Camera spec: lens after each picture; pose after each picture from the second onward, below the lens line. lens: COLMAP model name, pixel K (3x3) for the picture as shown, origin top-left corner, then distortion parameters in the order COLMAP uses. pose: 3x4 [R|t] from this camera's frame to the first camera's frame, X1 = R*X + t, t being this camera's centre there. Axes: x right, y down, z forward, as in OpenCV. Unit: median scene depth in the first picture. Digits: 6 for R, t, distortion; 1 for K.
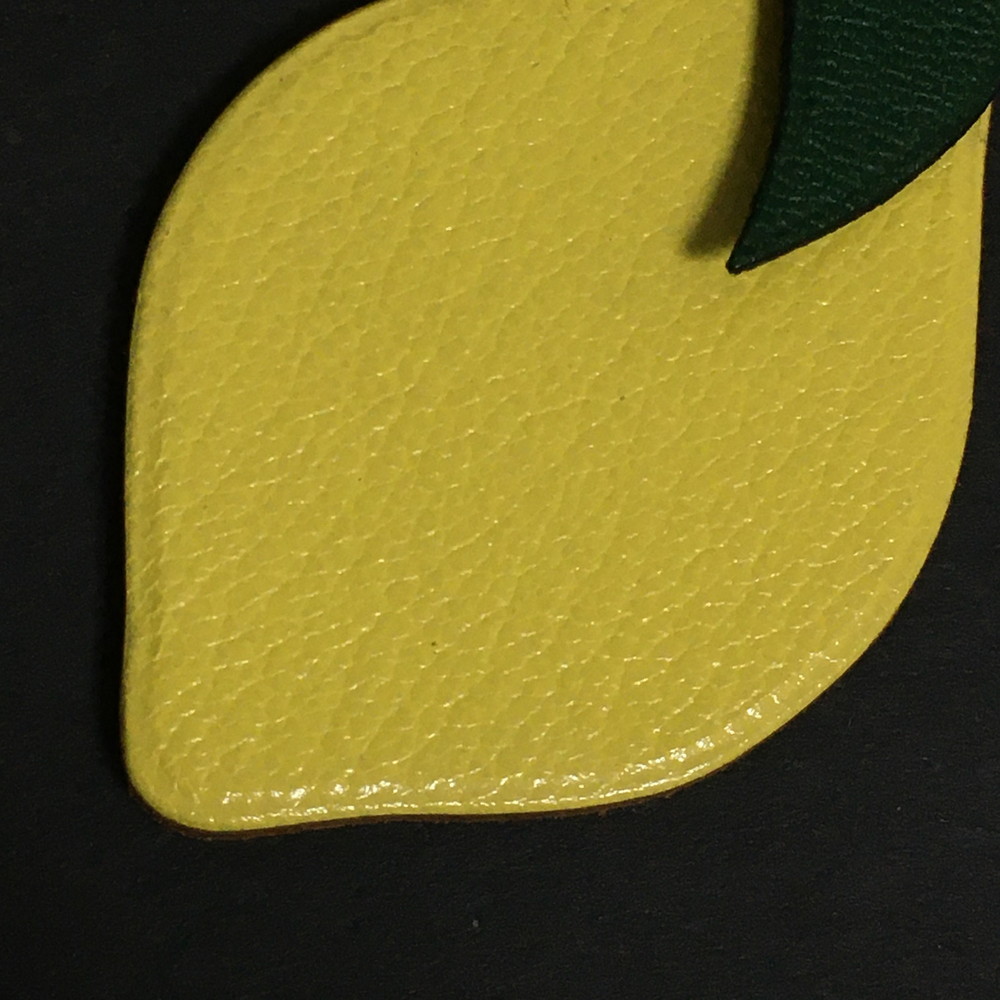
lens RADIAL K [[2802.7, 0, 500.0], [0, 2802.7, 500.0], [0, 0, 1]] dist [-0.002669, 0.439070]
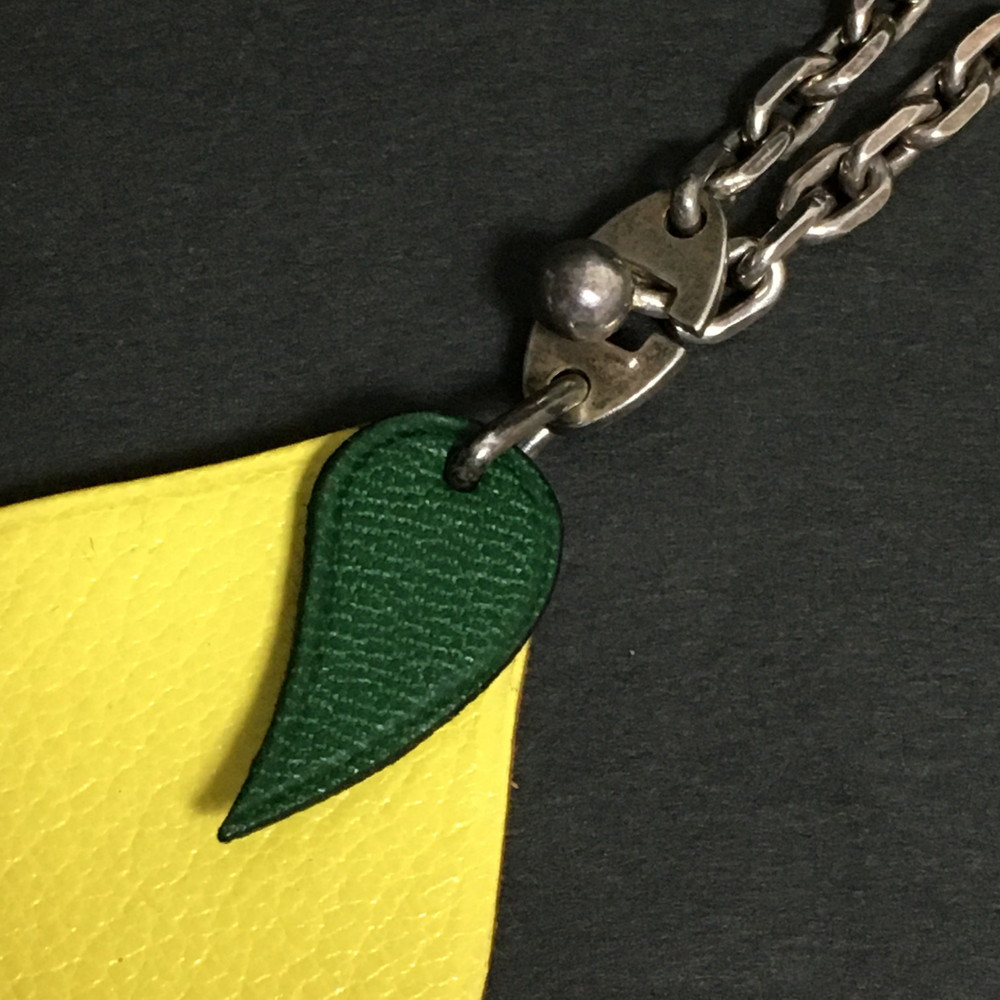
lens RADIAL K [[2802.7, 0, 500.0], [0, 2802.7, 500.0], [0, 0, 1]] dist [-0.002669, 0.439070]
pose [[0.998947, 0.014306, -0.043582, 0.215257], [-0.016916, 0.998048, -0.060113, -0.139322], [0.042637, 0.060787, 0.997240, 0.022969]]
